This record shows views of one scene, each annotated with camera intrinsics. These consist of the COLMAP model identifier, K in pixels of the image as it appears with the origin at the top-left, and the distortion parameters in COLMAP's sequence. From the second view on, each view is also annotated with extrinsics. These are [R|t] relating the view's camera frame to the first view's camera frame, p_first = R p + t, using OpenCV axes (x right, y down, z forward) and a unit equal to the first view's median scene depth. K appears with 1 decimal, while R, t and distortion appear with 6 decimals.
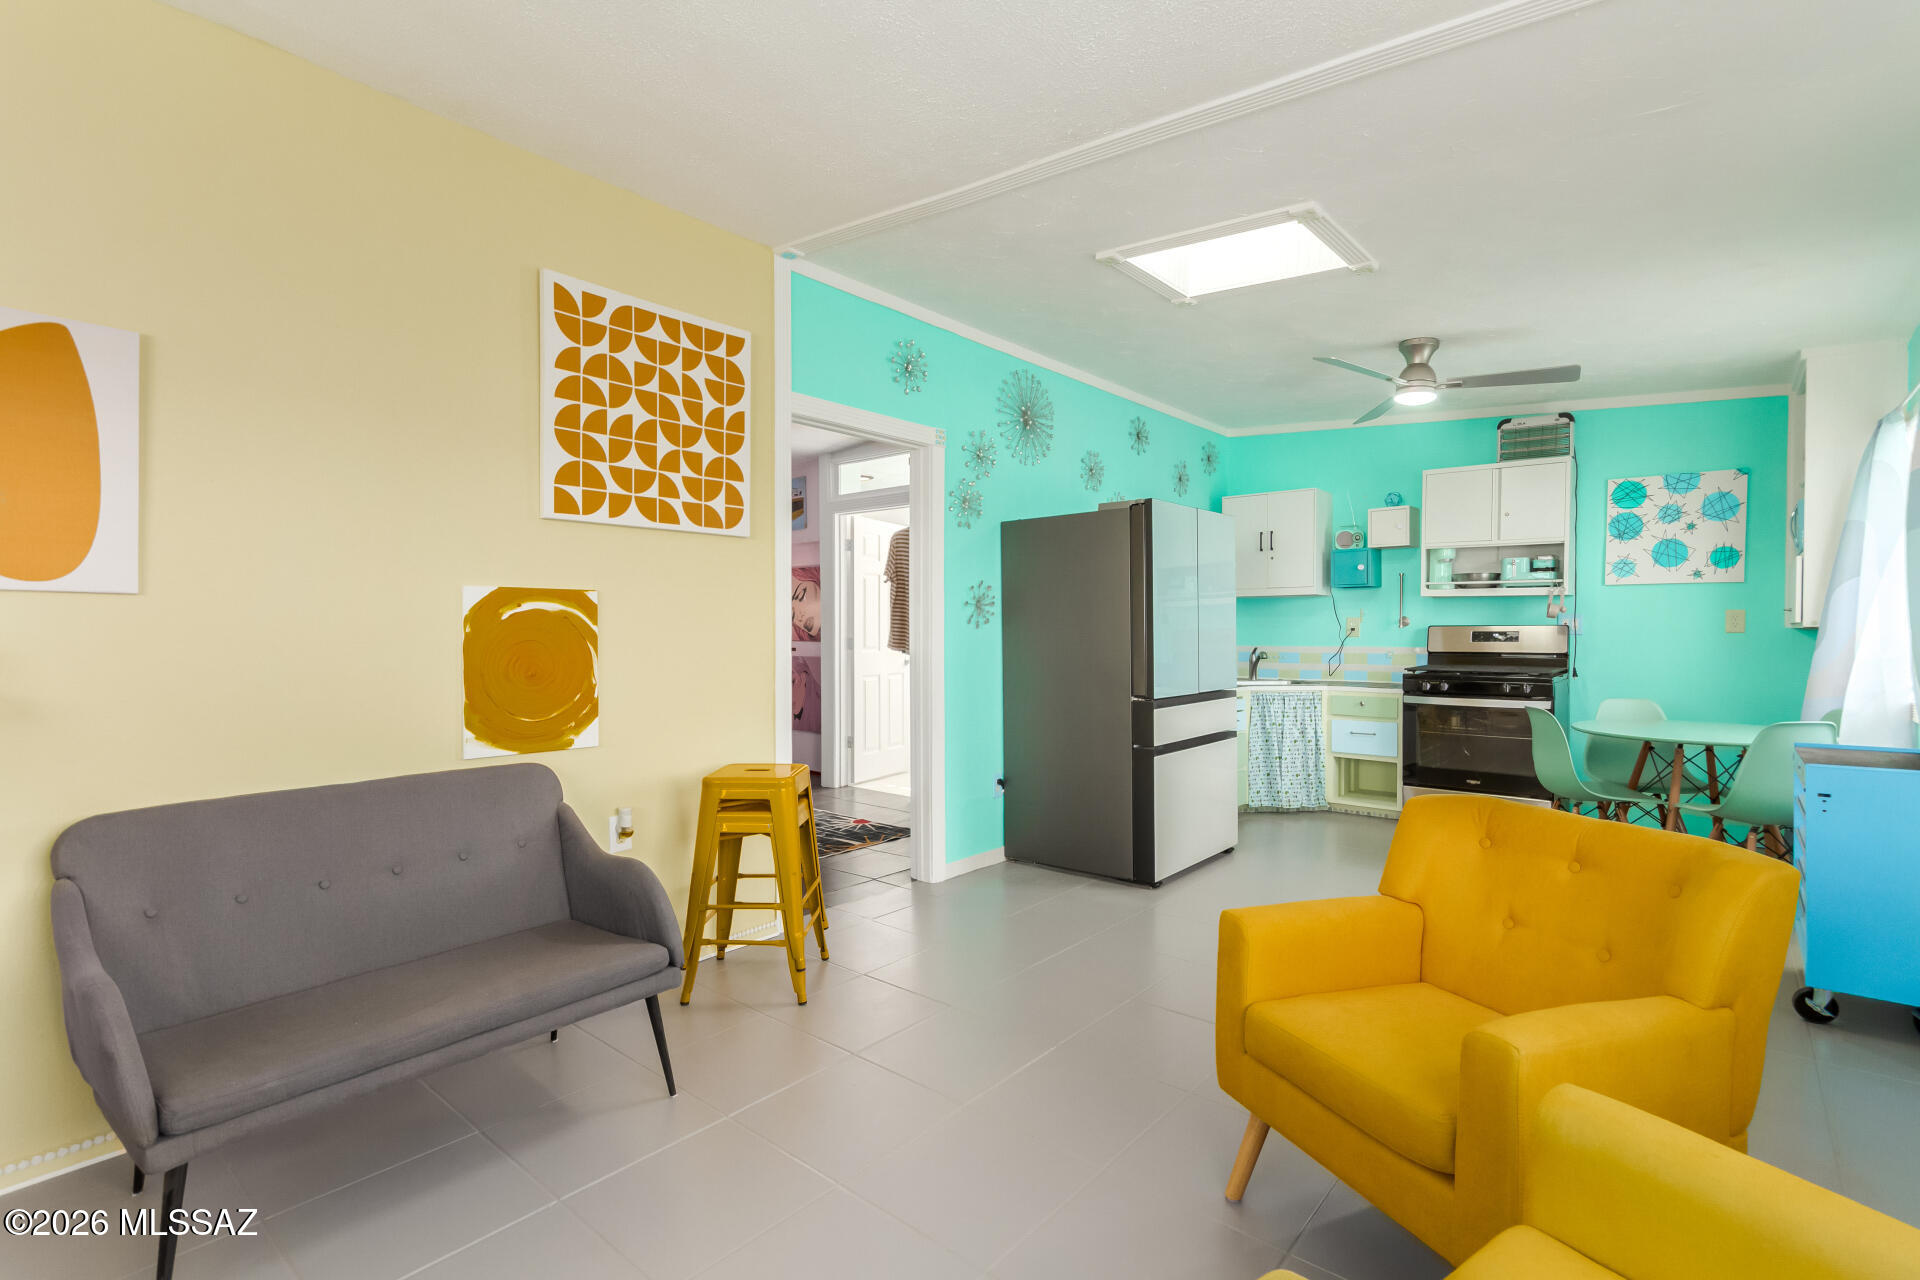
lens RADIAL K [[891.2, 0, 992.0], [0, 891.2, 643.6], [0, 0, 1]] dist [0.004054, 0.000408]
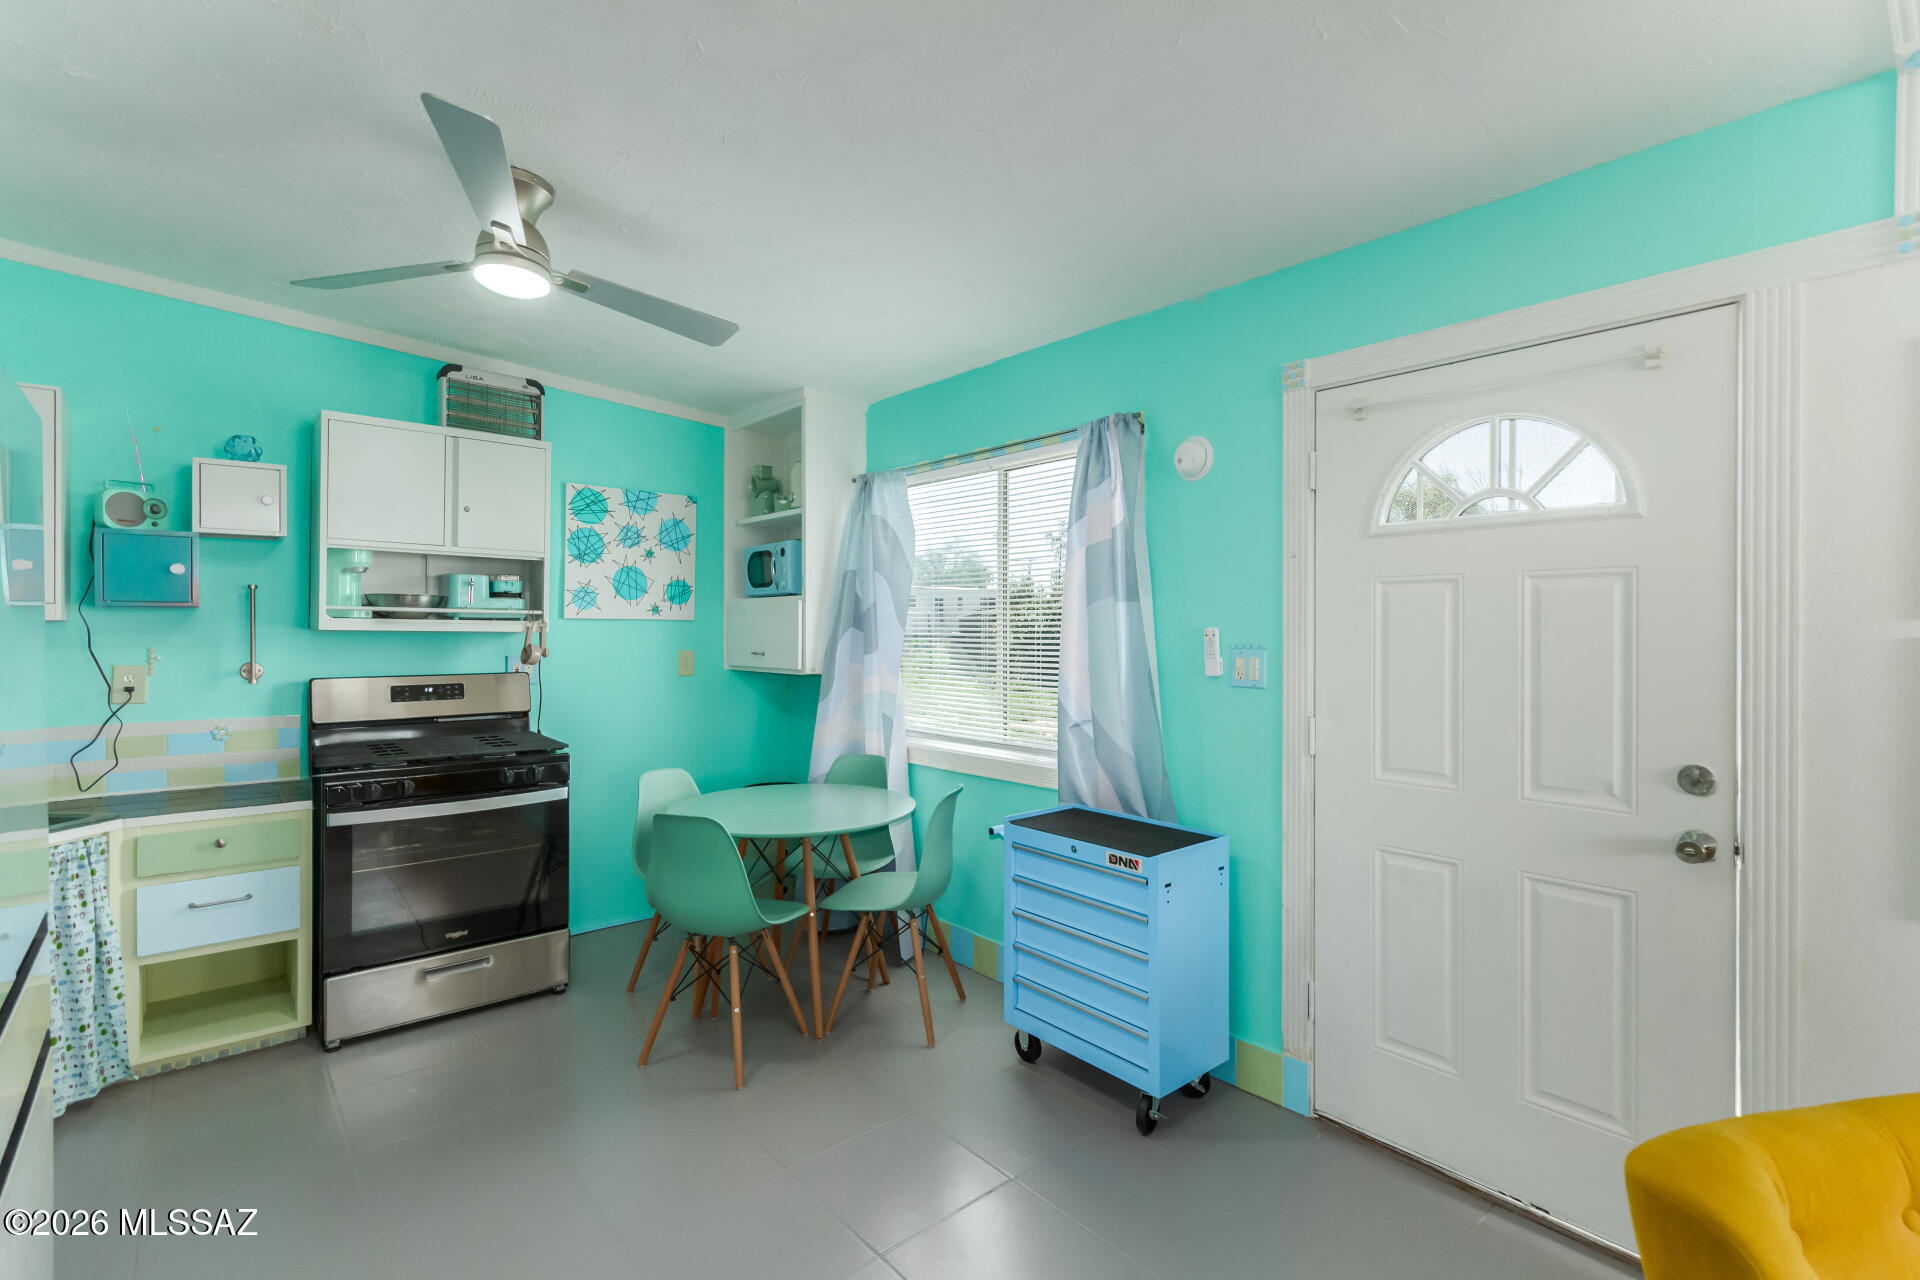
lens RADIAL K [[891.2, 0, 953.4], [0, 891.2, 628.2], [0, 0, 1]] dist [0.004054, 0.000408]
pose [[0.183802, 0.005437, 0.982948, -0.006263], [0.016005, 0.999836, -0.008524, -0.047639], [-0.982833, 0.017299, 0.183685, 0.554763]]
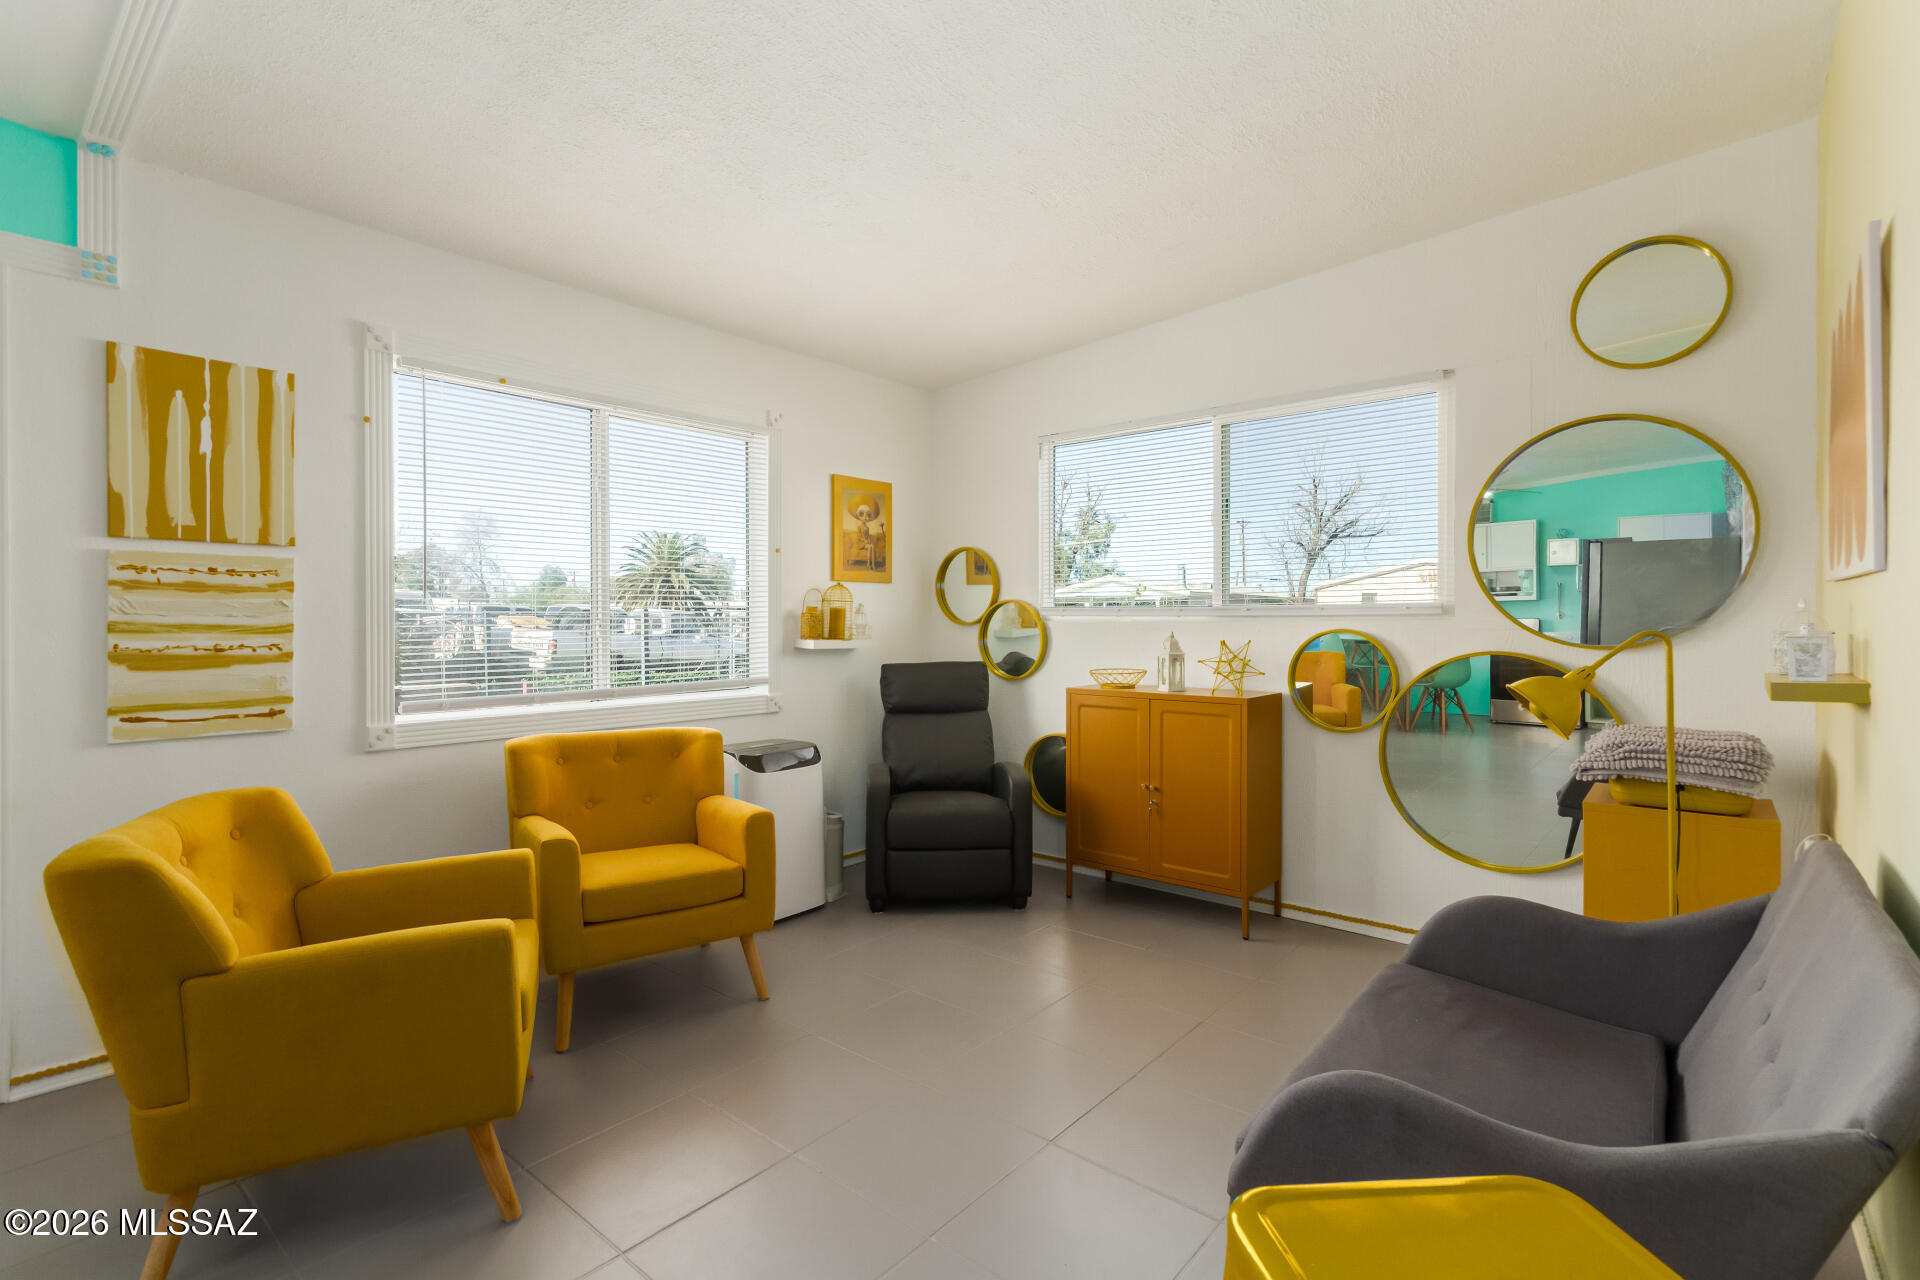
lens RADIAL K [[898.8, 0, 952.3], [0, 898.8, 630.8], [0, 0, 1]] dist [0.001327, 0.001006]
pose [[-0.999836, 0.001961, 0.018023, -0.076195], [0.002411, 0.999684, 0.025017, -0.010485], [-0.017968, 0.025057, -0.999525, 0.728230]]
